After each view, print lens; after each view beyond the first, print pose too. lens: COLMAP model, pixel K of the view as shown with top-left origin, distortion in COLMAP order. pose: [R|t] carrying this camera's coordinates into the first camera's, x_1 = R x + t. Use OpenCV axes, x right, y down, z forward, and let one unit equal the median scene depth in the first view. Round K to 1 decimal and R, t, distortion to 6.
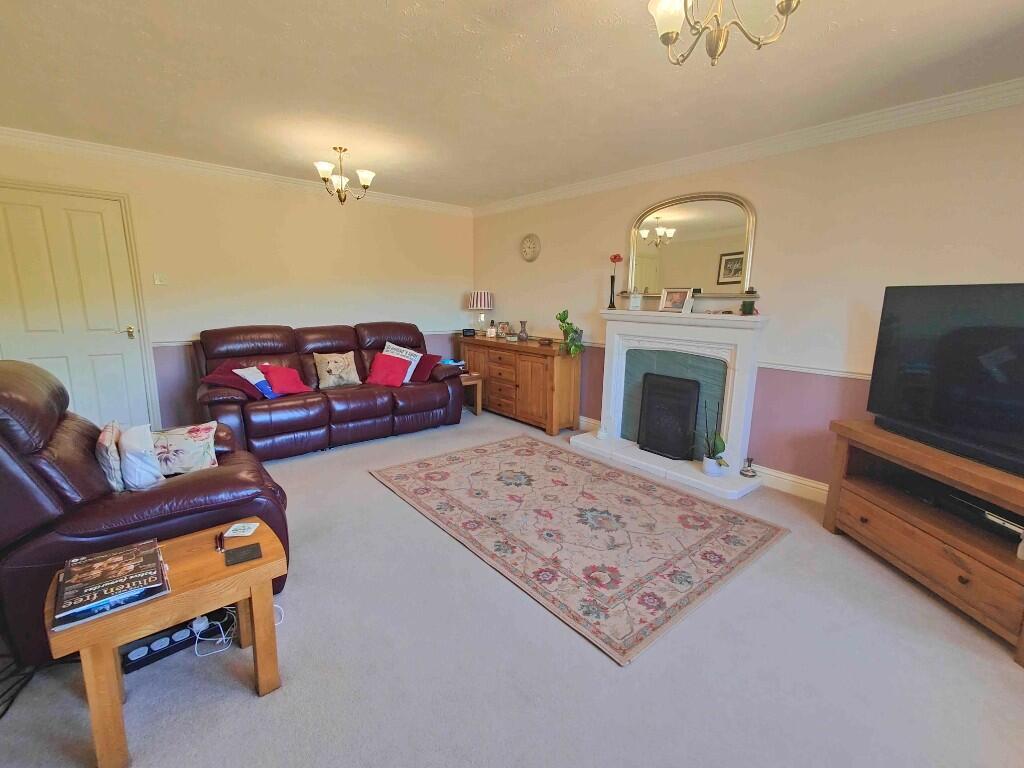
lens RADIAL K [[451.5, 0, 513.1], [0, 451.5, 380.5], [0, 0, 1]] dist [0.007970, 0.002162]
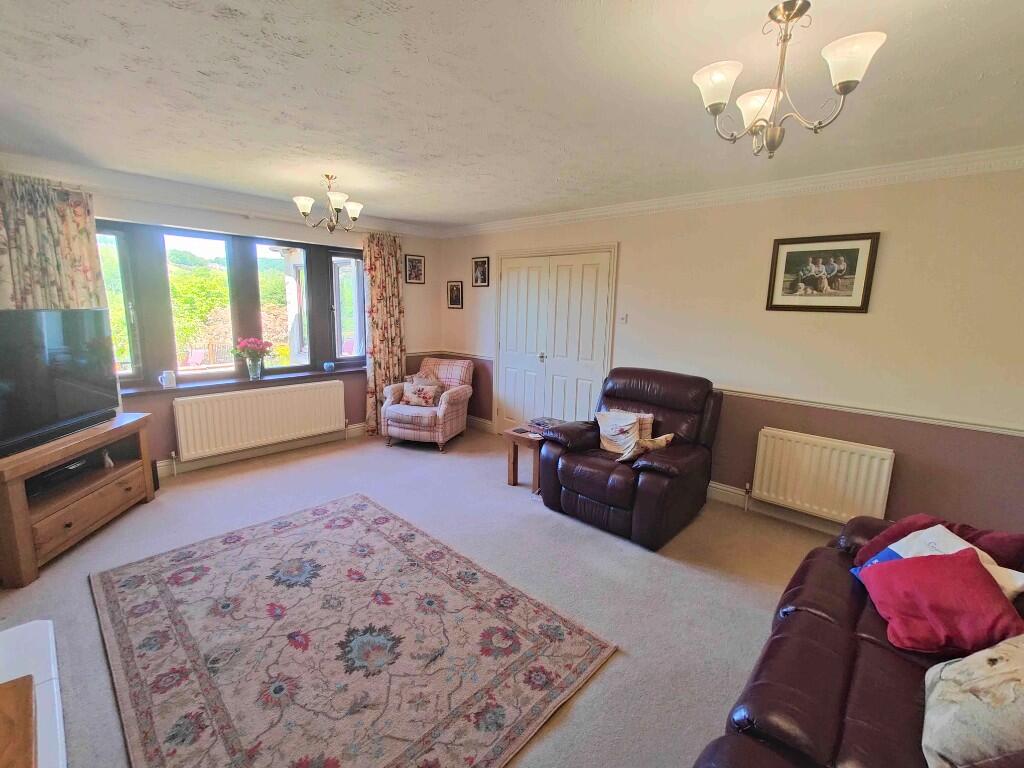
lens RADIAL K [[451.5, 0, 507.0], [0, 451.5, 383.4], [0, 0, 1]] dist [0.007970, 0.002162]
pose [[-0.993431, -0.022999, -0.112094, -0.119351], [-0.060887, 0.935650, 0.347636, -0.387699], [0.096886, 0.352178, -0.930905, 1.703641]]
